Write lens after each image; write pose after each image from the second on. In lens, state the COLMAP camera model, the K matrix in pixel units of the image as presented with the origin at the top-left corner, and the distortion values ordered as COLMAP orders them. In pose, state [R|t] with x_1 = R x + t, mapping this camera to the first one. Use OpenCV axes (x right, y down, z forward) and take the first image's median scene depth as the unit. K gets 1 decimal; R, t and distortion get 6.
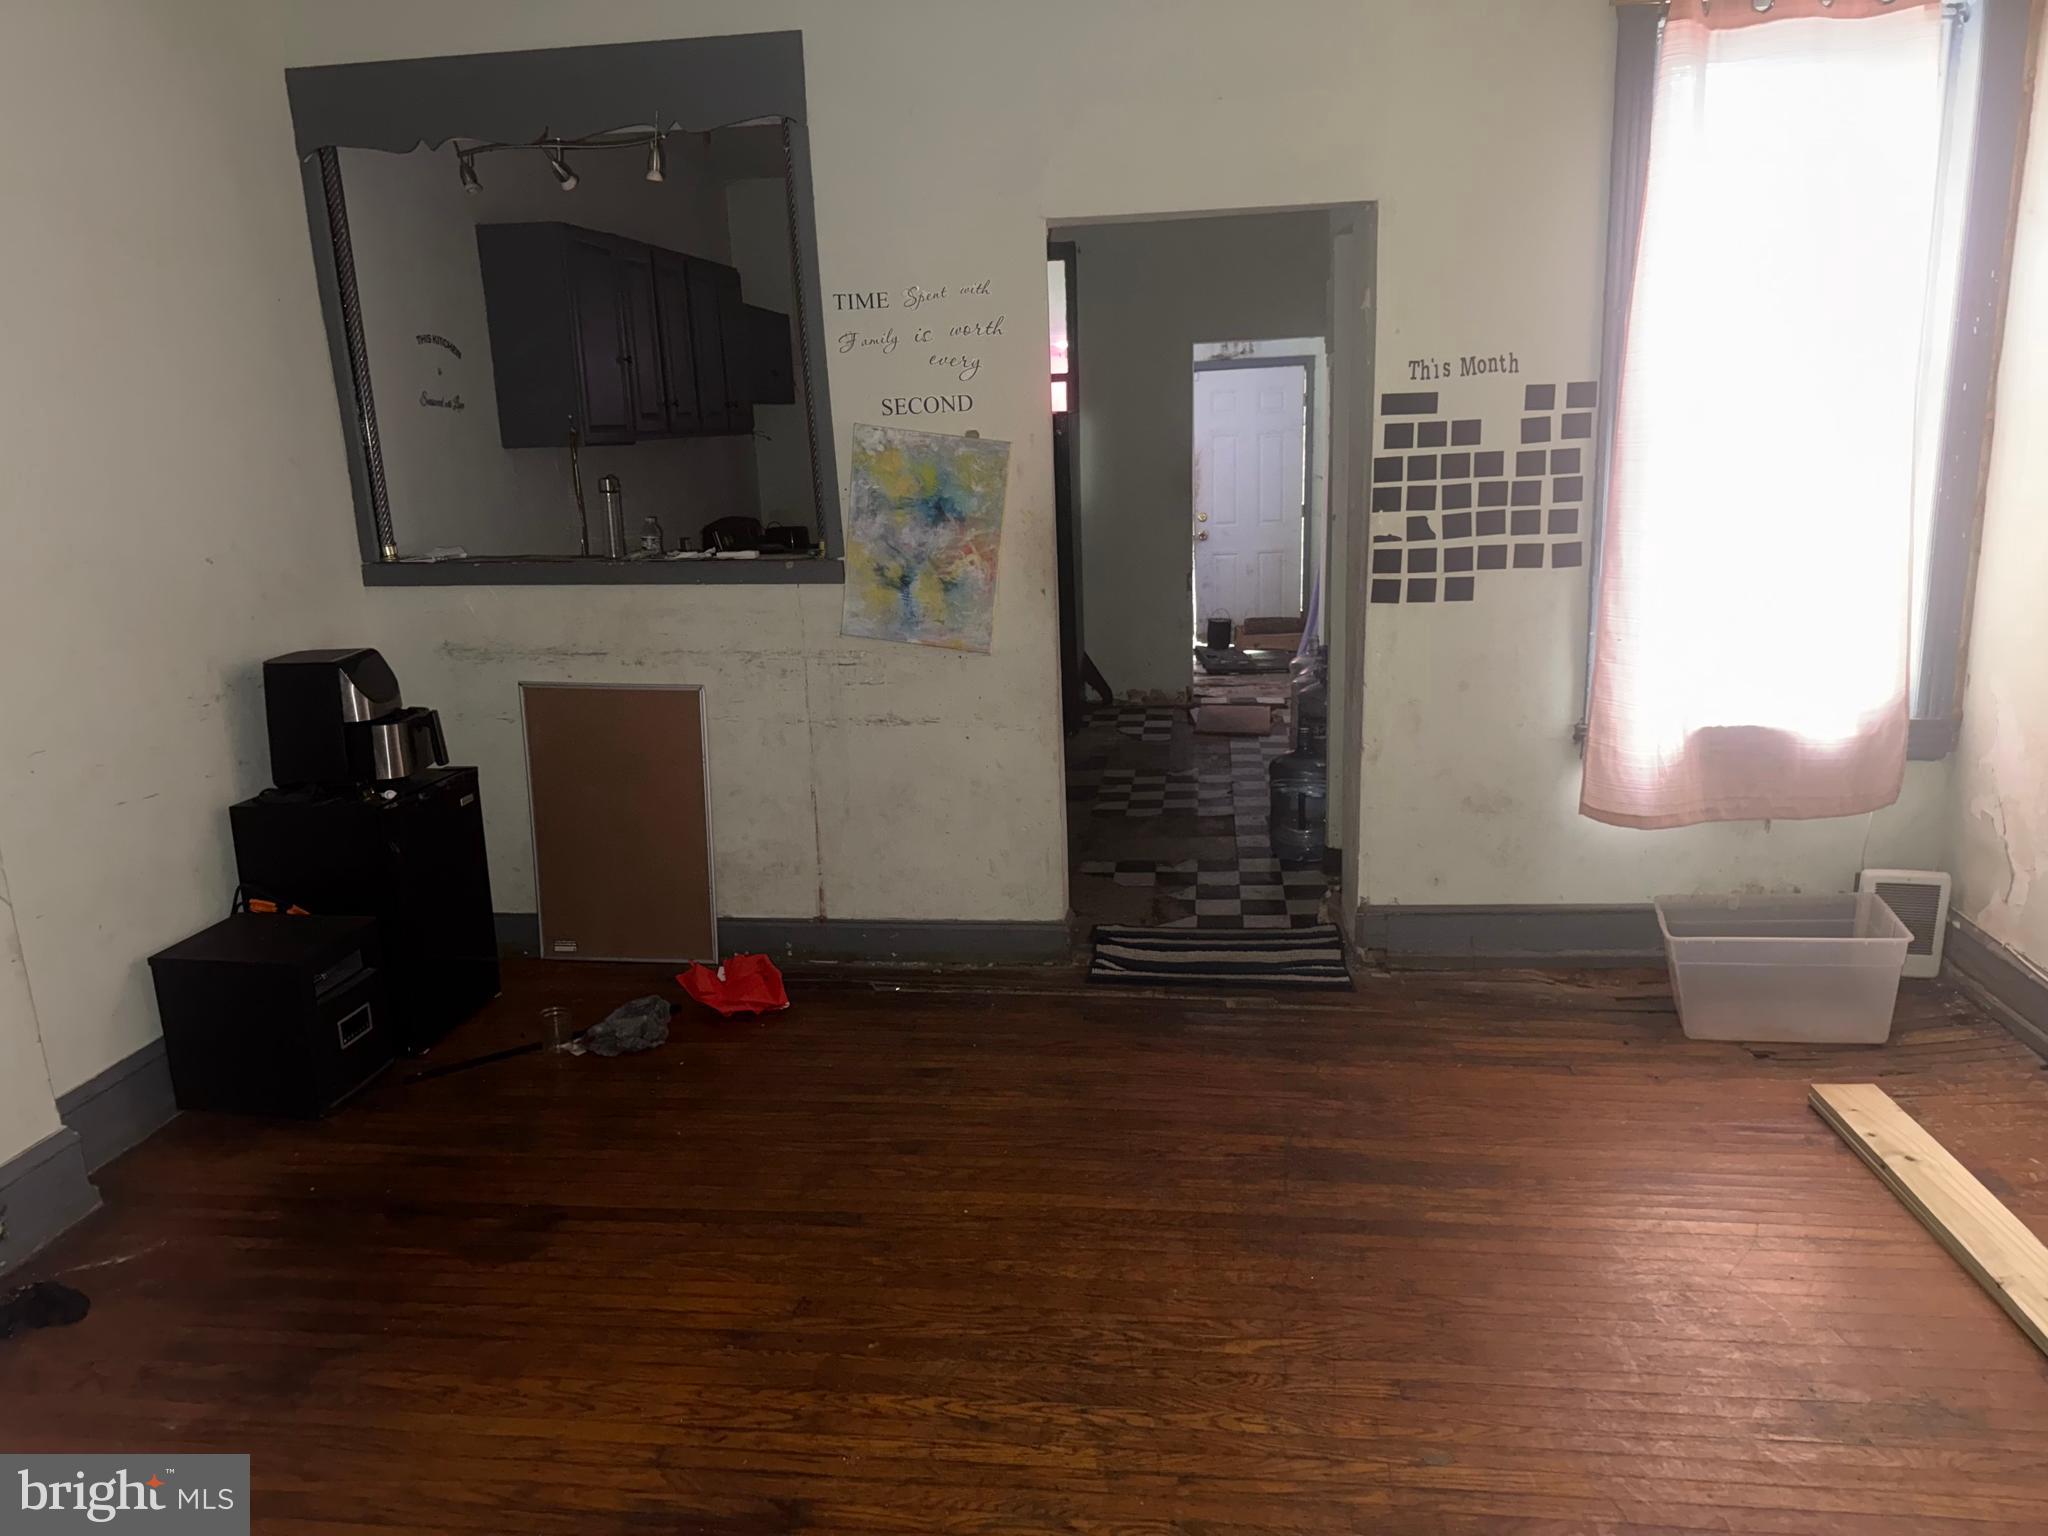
lens RADIAL K [[1453.7, 0, 1008.1], [0, 1453.7, 776.2], [0, 0, 1]] dist [0.052210, -0.068894]
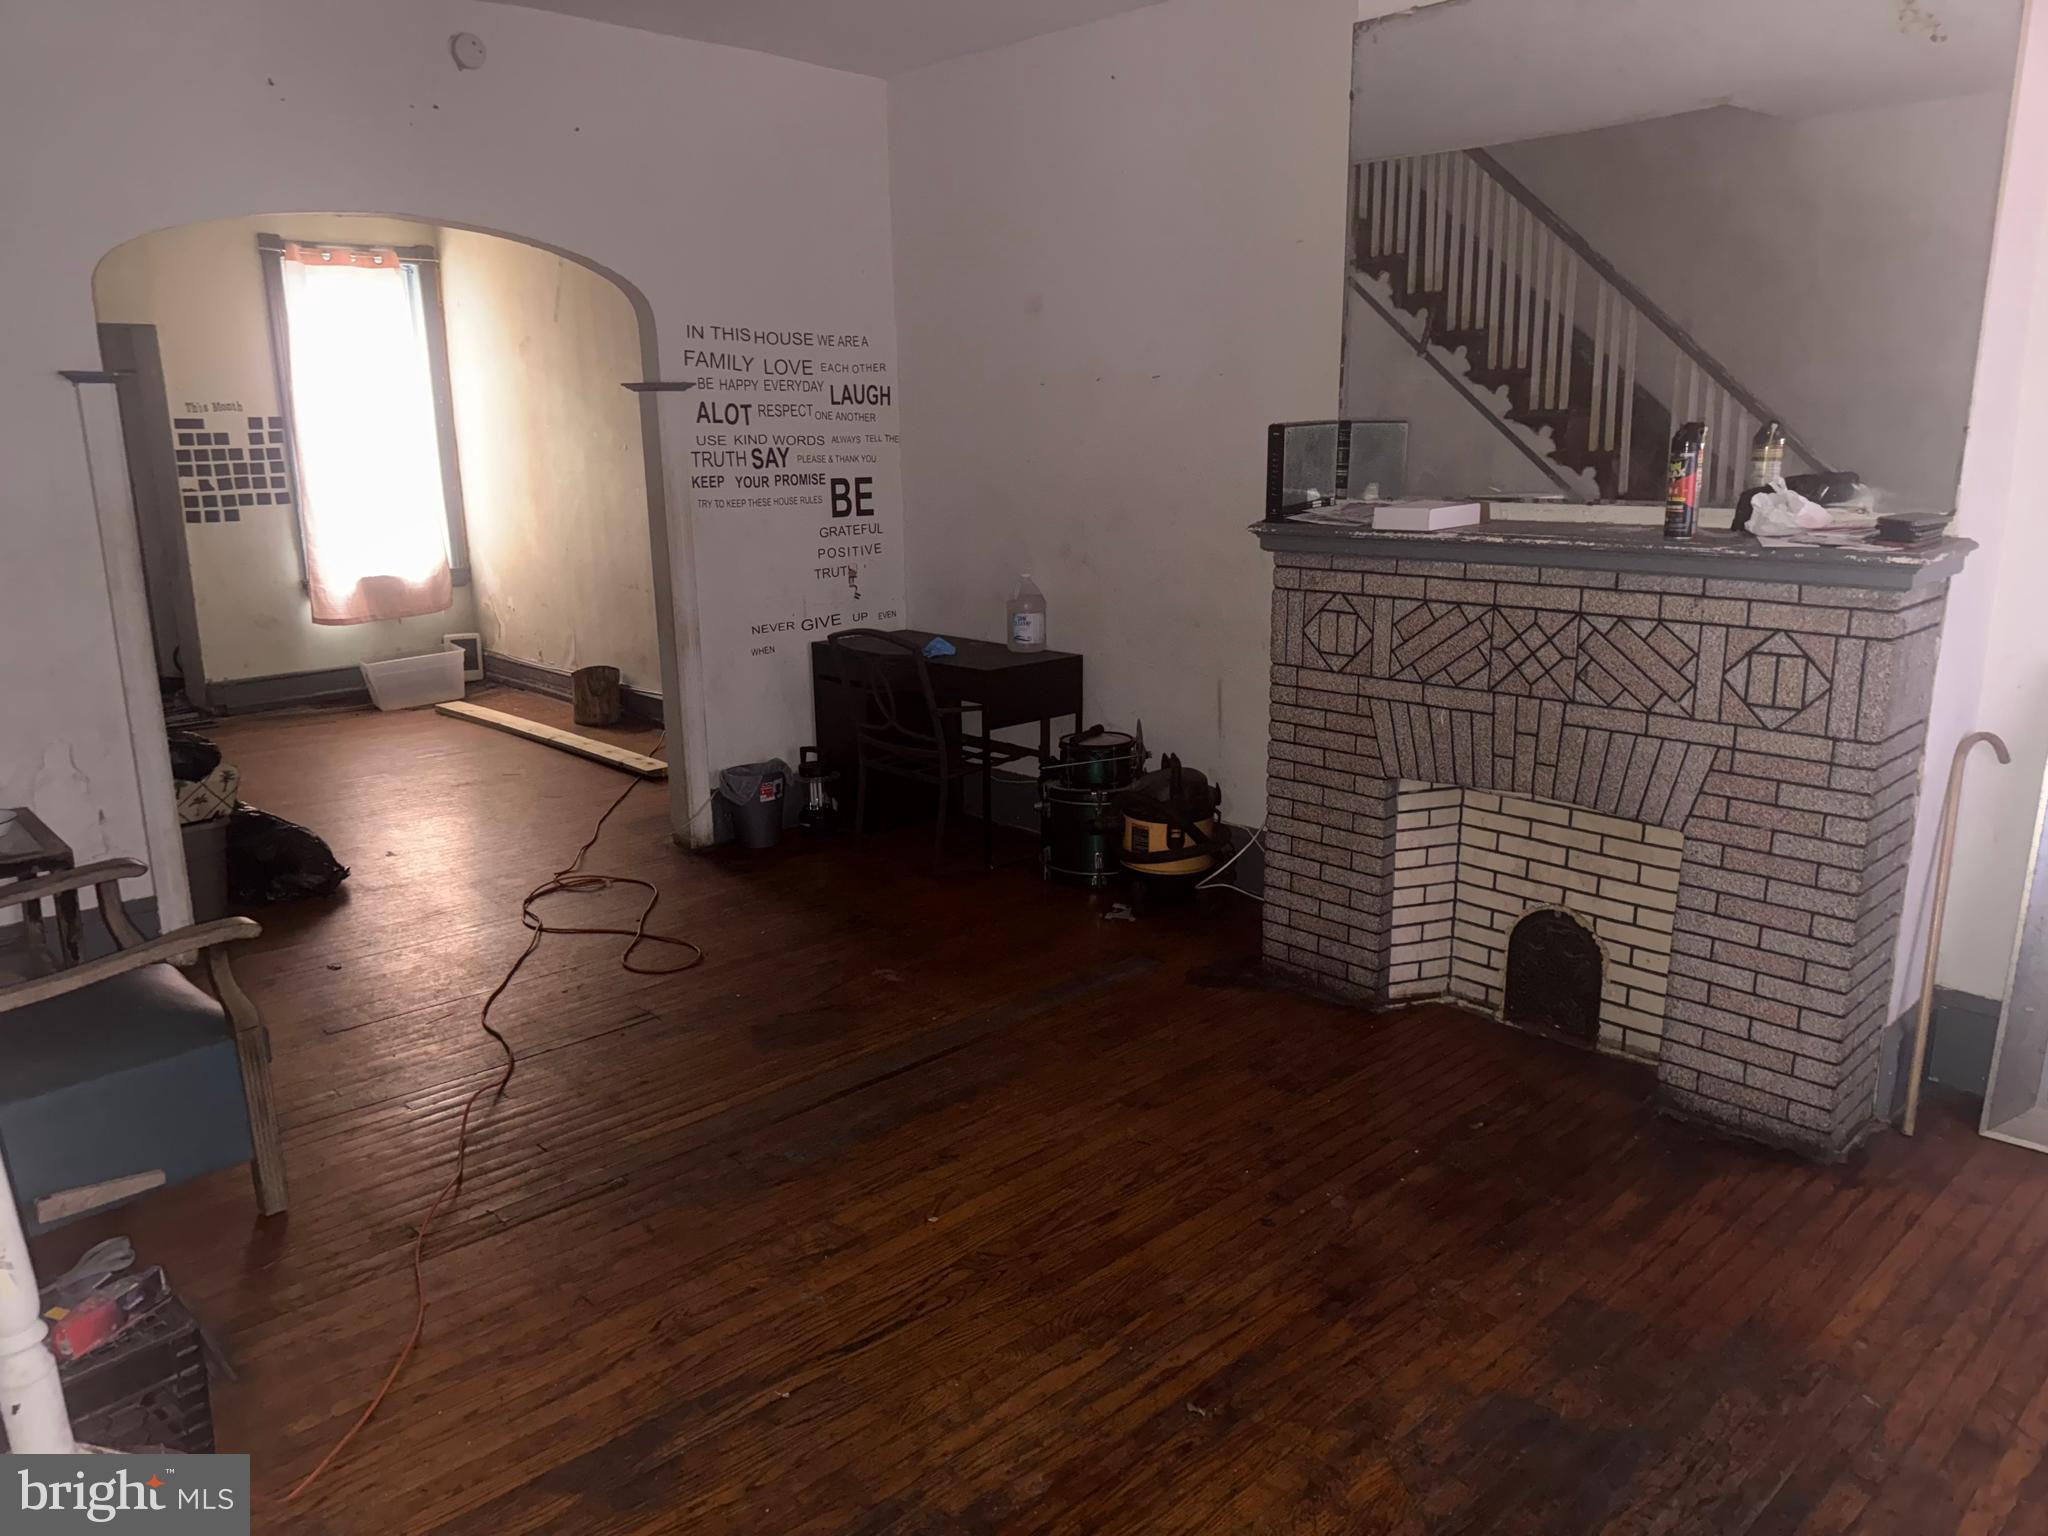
lens RADIAL K [[1453.7, 0, 1031.4], [0, 1453.7, 773.8], [0, 0, 1]] dist [0.052210, -0.068894]
pose [[0.632914, -0.146736, 0.760190, -0.600946], [0.173465, 0.983790, 0.045475, 0.330572], [-0.754539, 0.103085, 0.648108, -1.142271]]
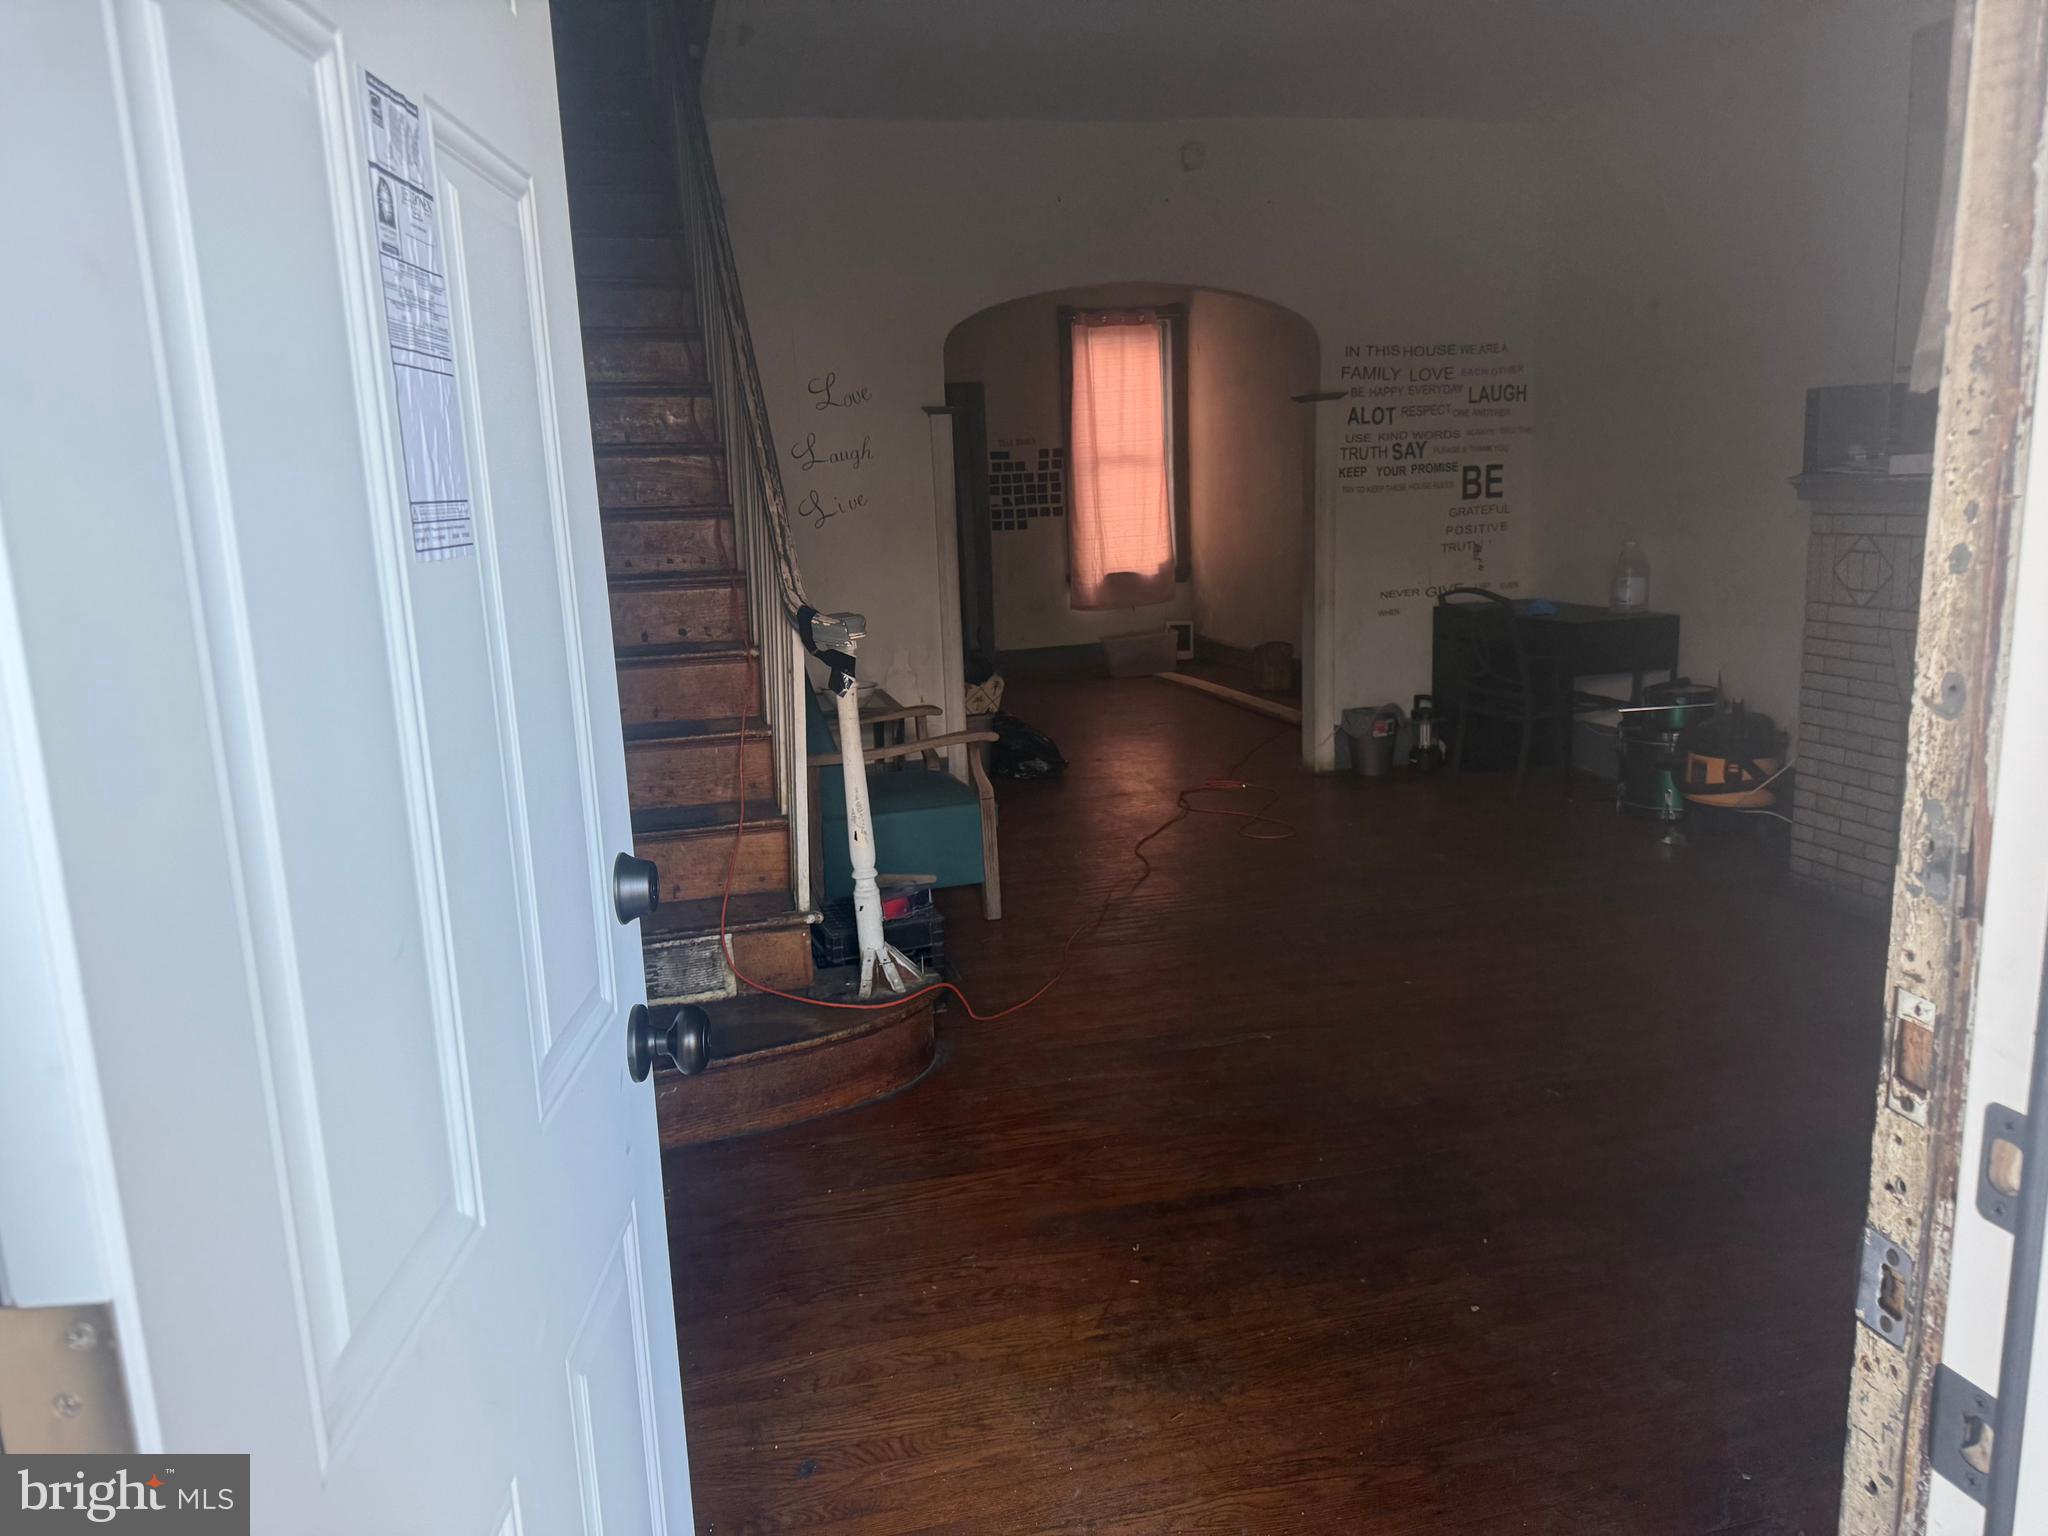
lens RADIAL K [[1453.7, 0, 944.6], [0, 1453.7, 806.9], [0, 0, 1]] dist [0.052210, -0.068894]
pose [[0.945444, -0.077227, 0.316499, -0.721296], [0.091096, 0.995413, -0.029235, 0.458704], [-0.312789, 0.056472, 0.948142, -1.478635]]
